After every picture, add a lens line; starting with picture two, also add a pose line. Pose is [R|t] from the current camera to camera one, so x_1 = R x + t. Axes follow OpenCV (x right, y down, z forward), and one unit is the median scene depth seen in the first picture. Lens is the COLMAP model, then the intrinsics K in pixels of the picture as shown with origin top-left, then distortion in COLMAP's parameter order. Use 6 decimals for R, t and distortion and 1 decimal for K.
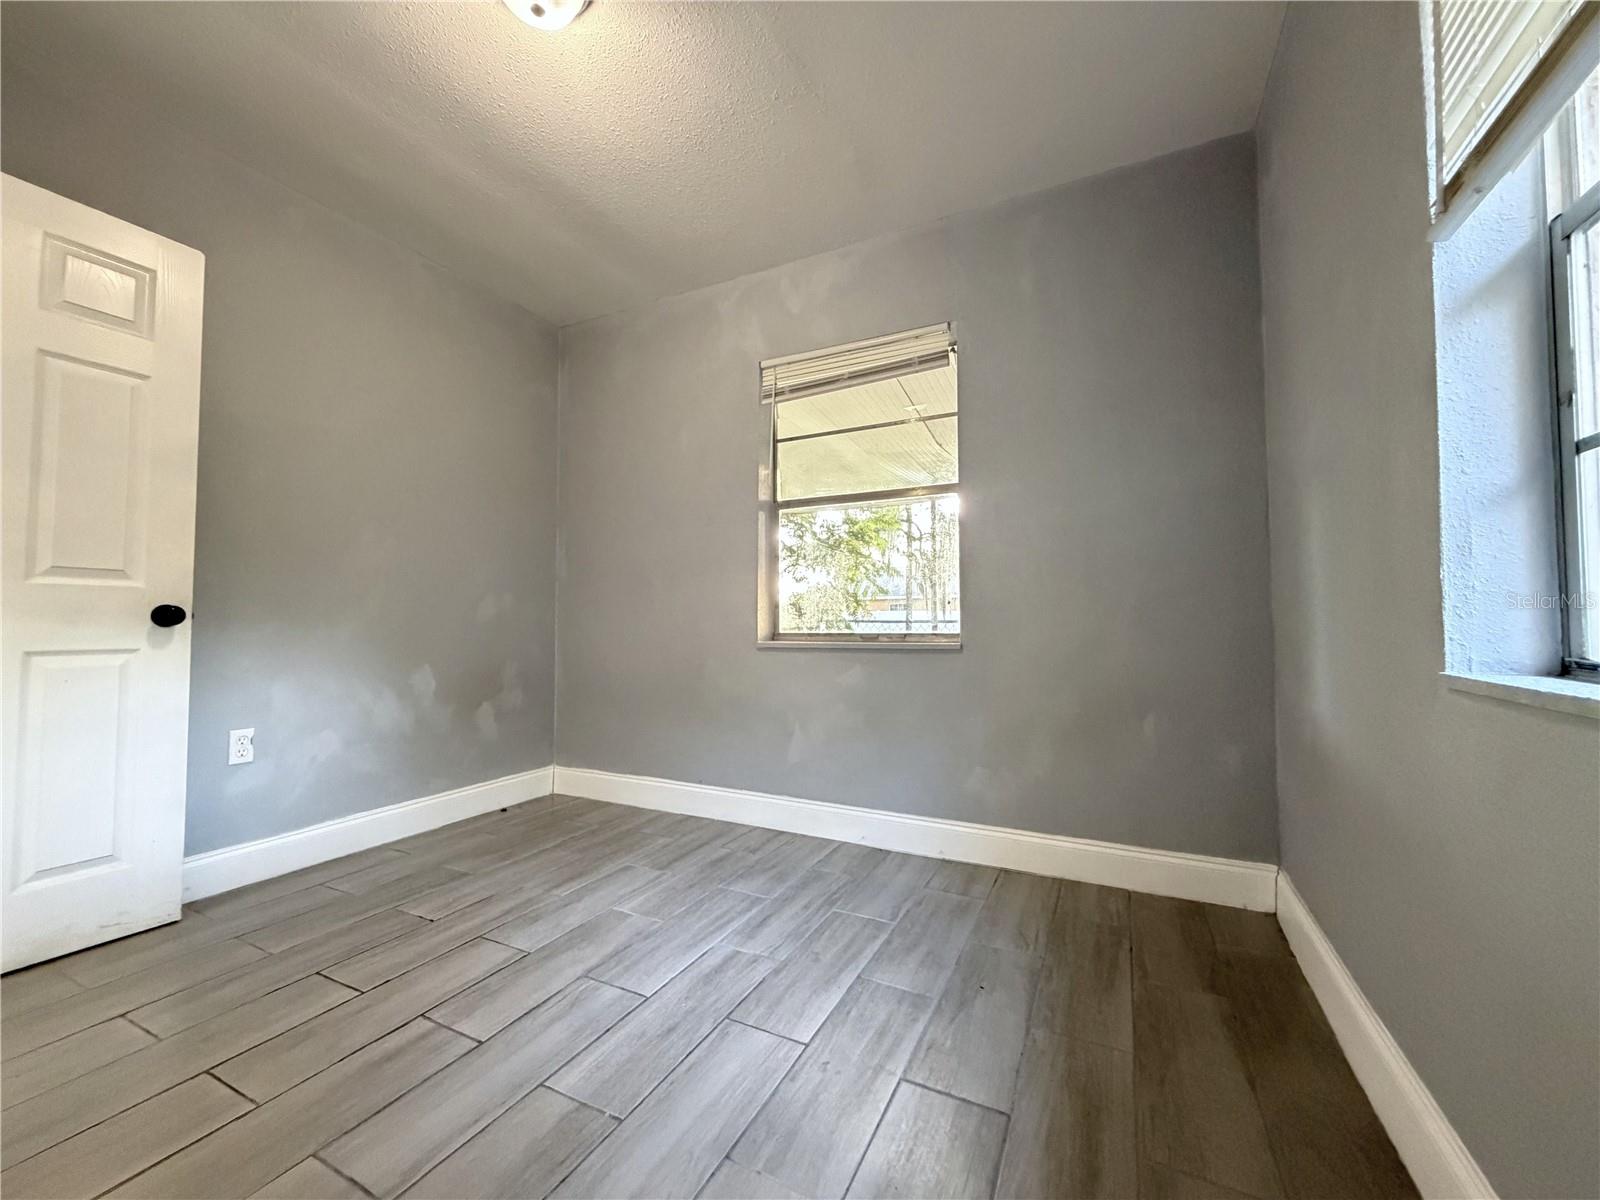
lens RADIAL K [[639.6, 0, 797.1], [0, 639.6, 598.9], [0, 0, 1]] dist [-0.001528, -0.000113]
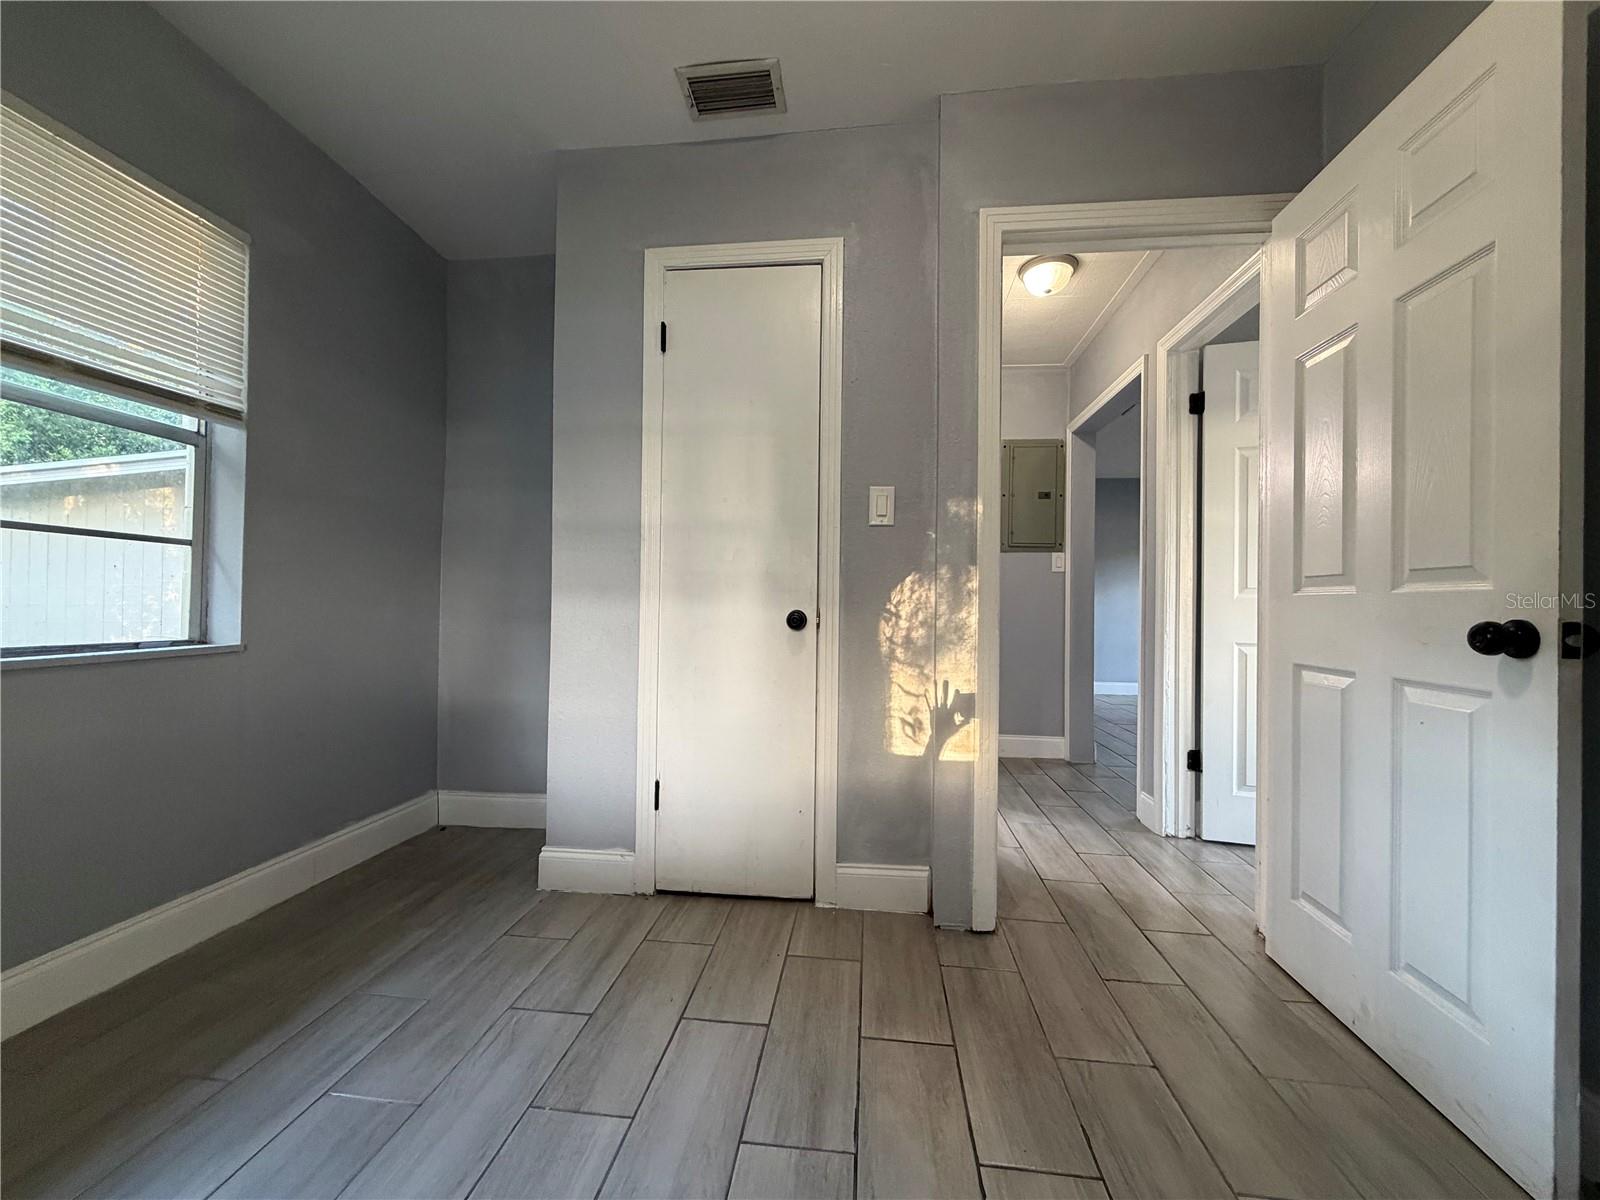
lens RADIAL K [[639.6, 0, 797.1], [0, 639.6, 598.9], [0, 0, 1]] dist [-0.001528, -0.000113]
pose [[-0.938364, -0.017245, -0.345218, -0.180262], [-0.002959, 0.999119, -0.041865, 0.015697], [0.345636, -0.038263, -0.937588, 1.249325]]
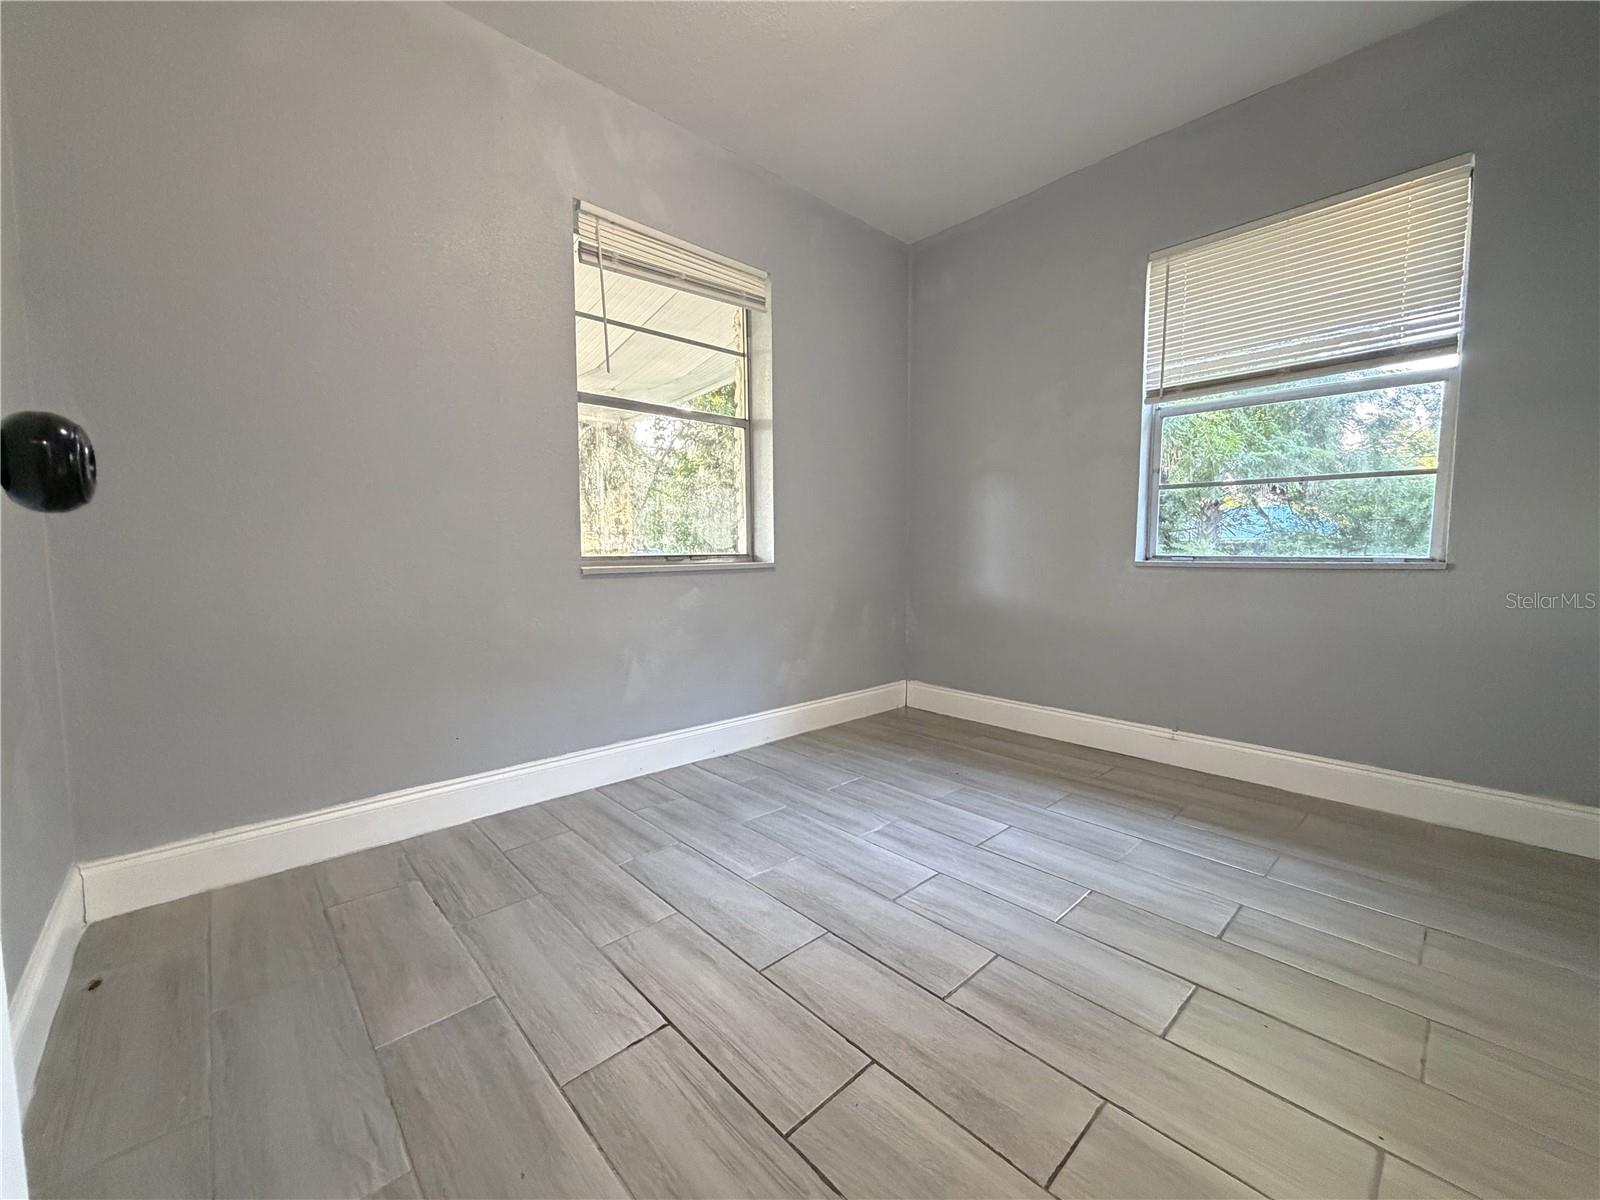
lens RADIAL K [[639.6, 0, 797.1], [0, 639.6, 598.9], [0, 0, 1]] dist [-0.001528, -0.000113]
pose [[0.353447, -0.070825, 0.932770, -1.021969], [-0.029047, 0.995818, 0.086619, 0.042912], [-0.935003, -0.057709, 0.349912, 0.666507]]
